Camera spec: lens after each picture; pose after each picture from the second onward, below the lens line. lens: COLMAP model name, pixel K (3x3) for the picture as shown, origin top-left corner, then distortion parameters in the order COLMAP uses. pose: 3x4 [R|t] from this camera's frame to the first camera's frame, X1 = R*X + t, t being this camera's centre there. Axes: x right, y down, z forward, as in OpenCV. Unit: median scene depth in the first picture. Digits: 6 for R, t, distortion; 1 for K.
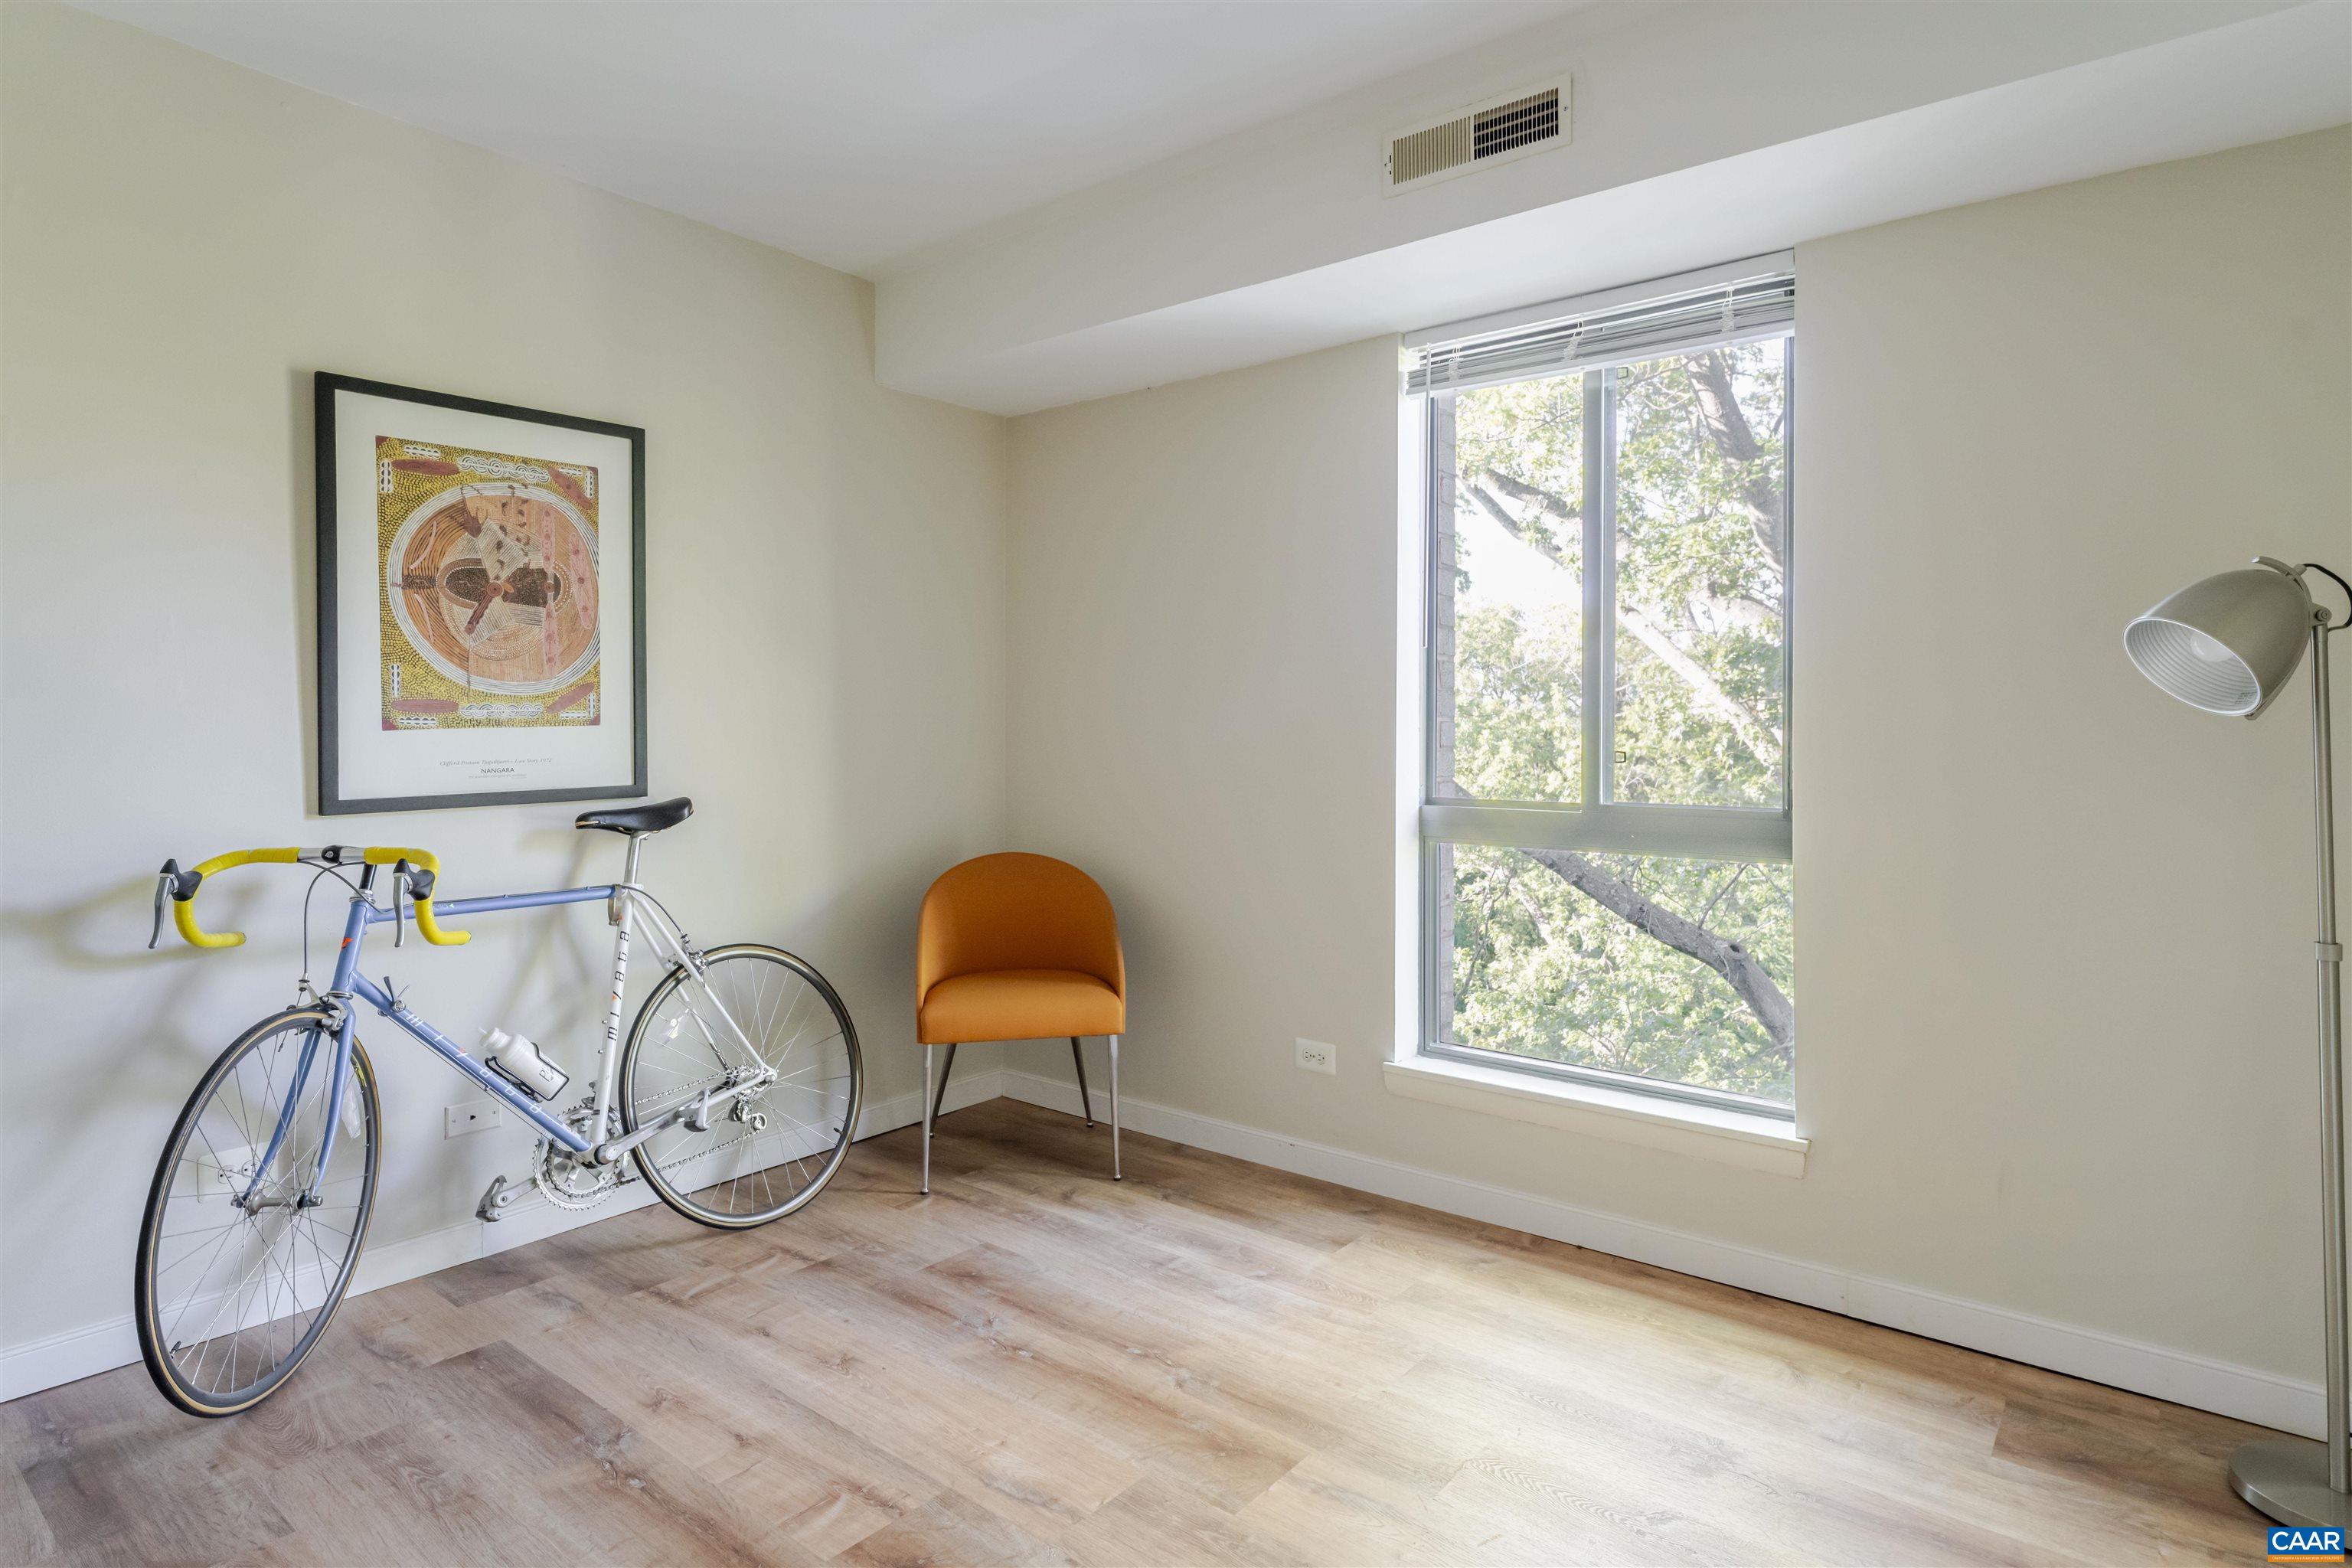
lens RADIAL K [[1280.5, 0, 1155.1], [0, 1280.5, 732.9], [0, 0, 1]] dist [-0.003031, -0.000975]
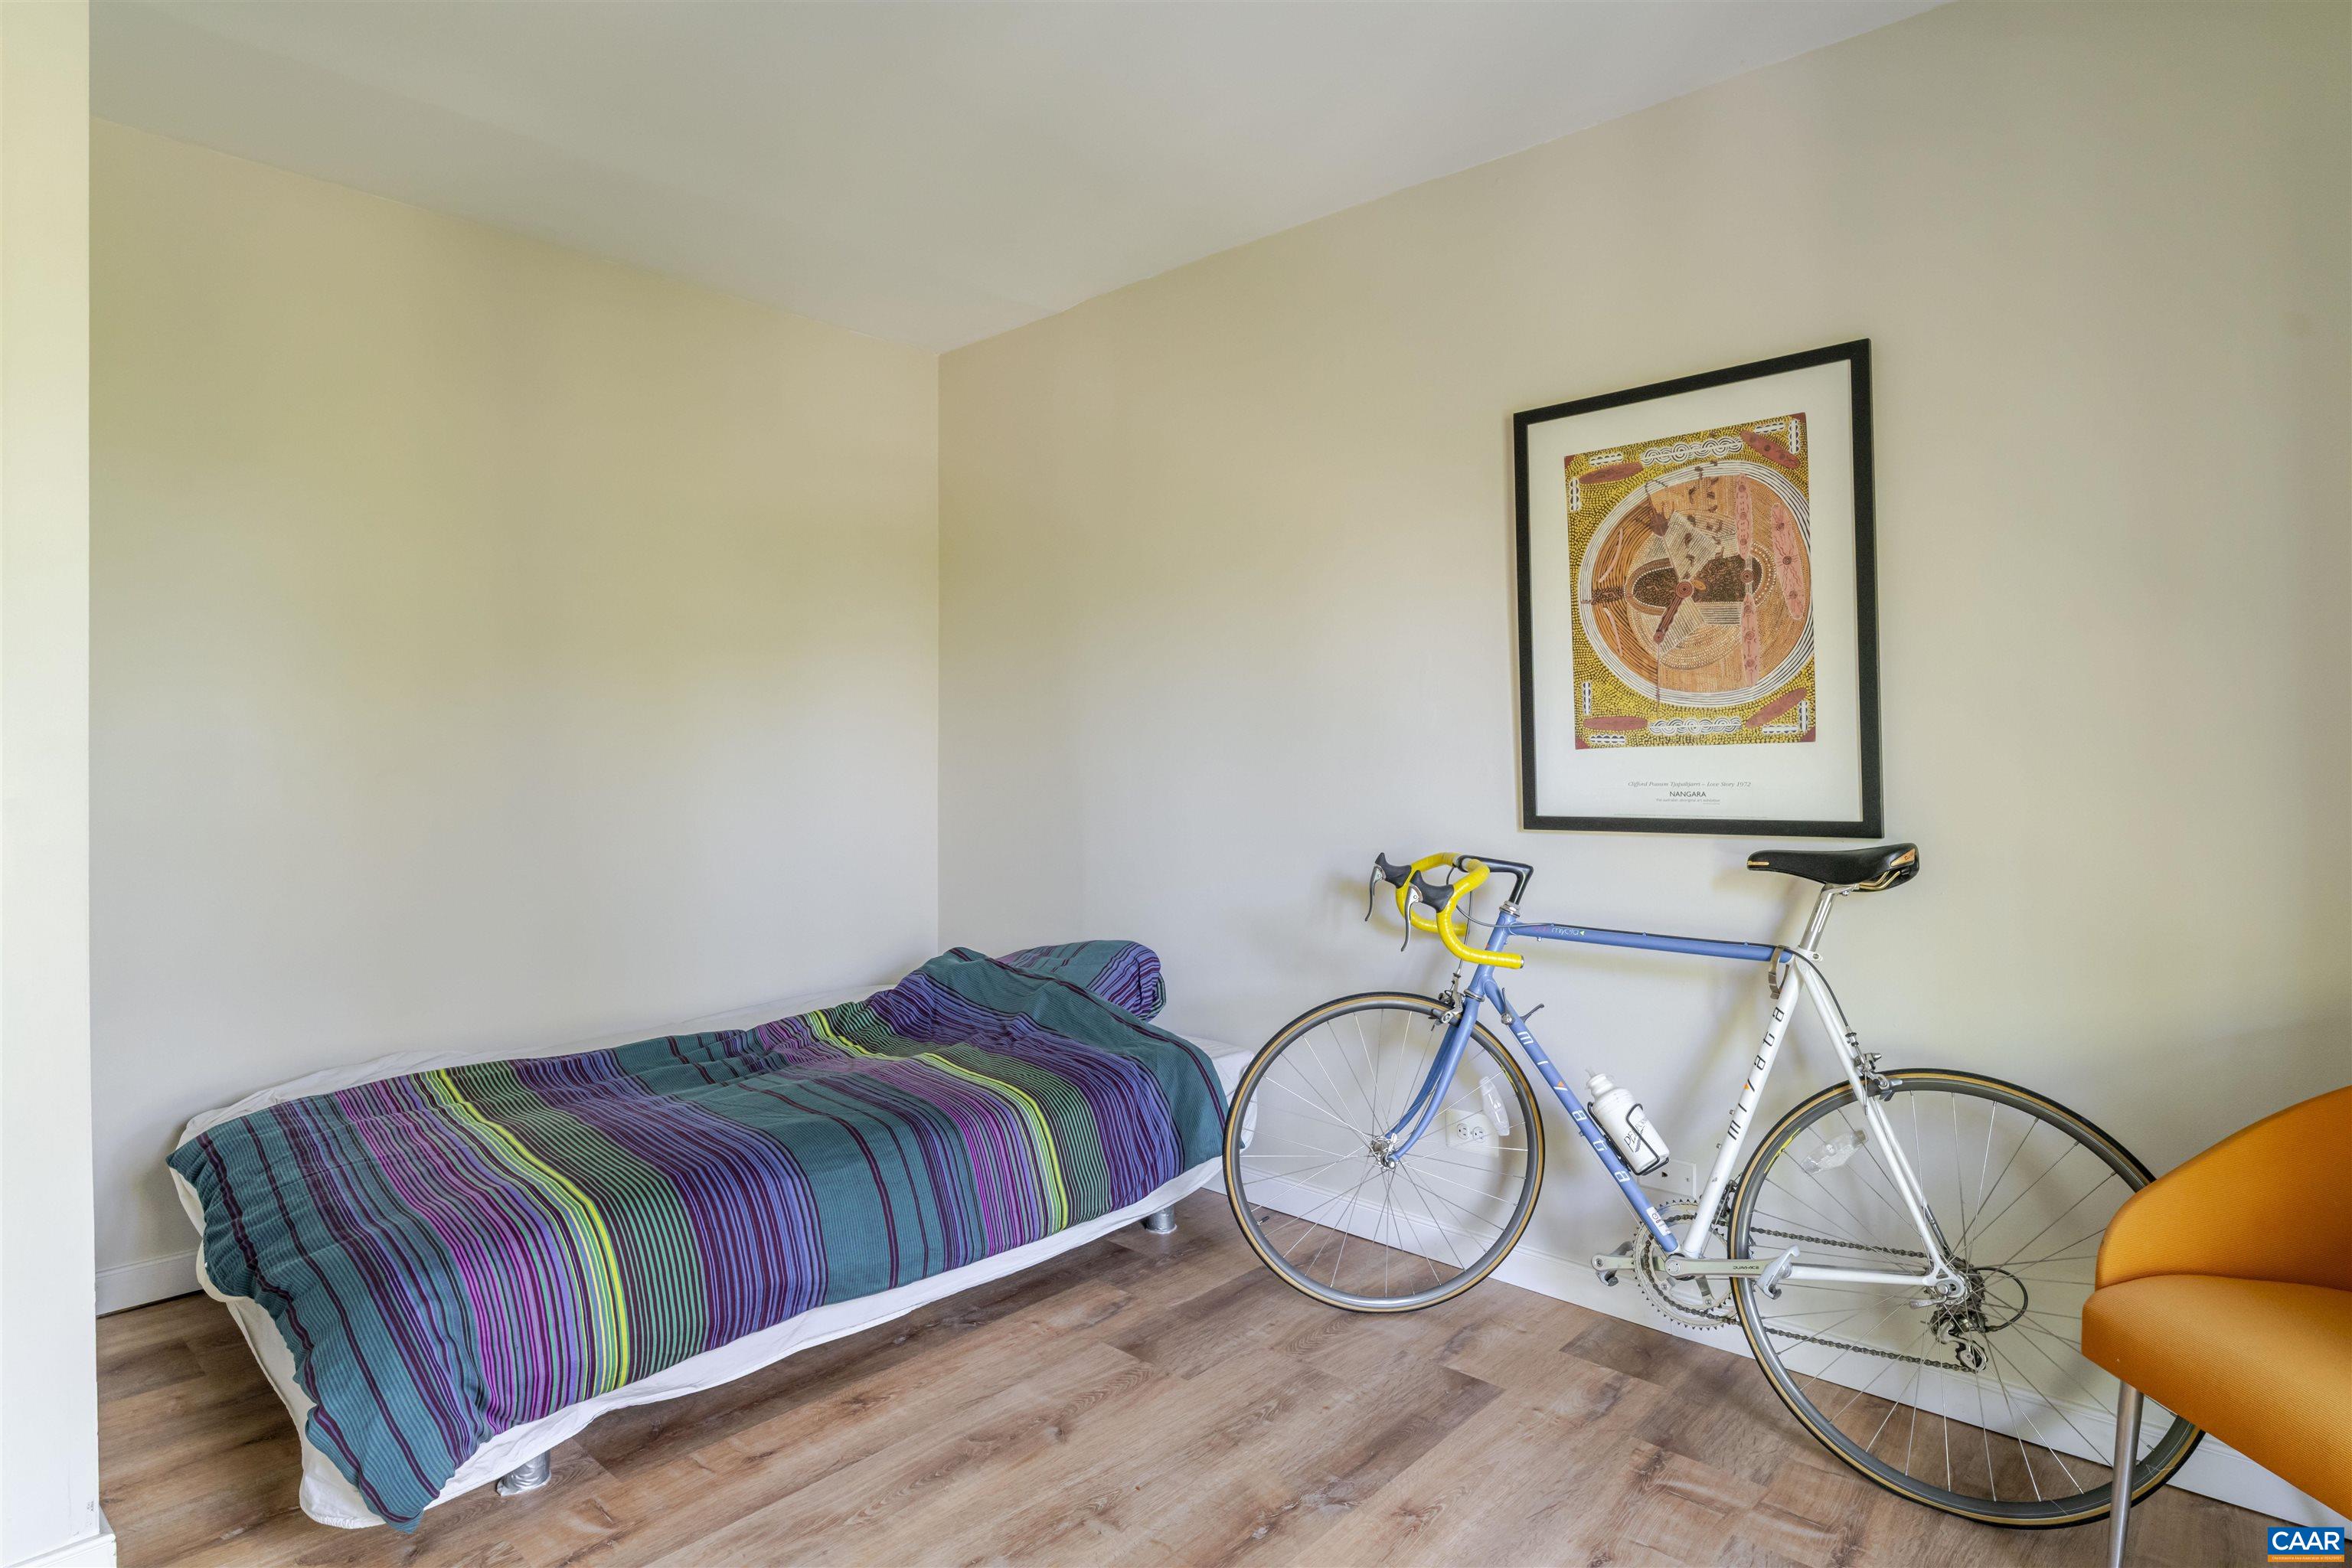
lens RADIAL K [[1280.5, 0, 1176.5], [0, 1280.5, 761.9], [0, 0, 1]] dist [-0.003031, -0.000975]
pose [[-0.059494, 0.004075, -0.998220, 0.394276], [-0.003689, 0.999984, 0.004302, 0.004798], [0.998222, 0.003938, -0.059478, 0.710141]]
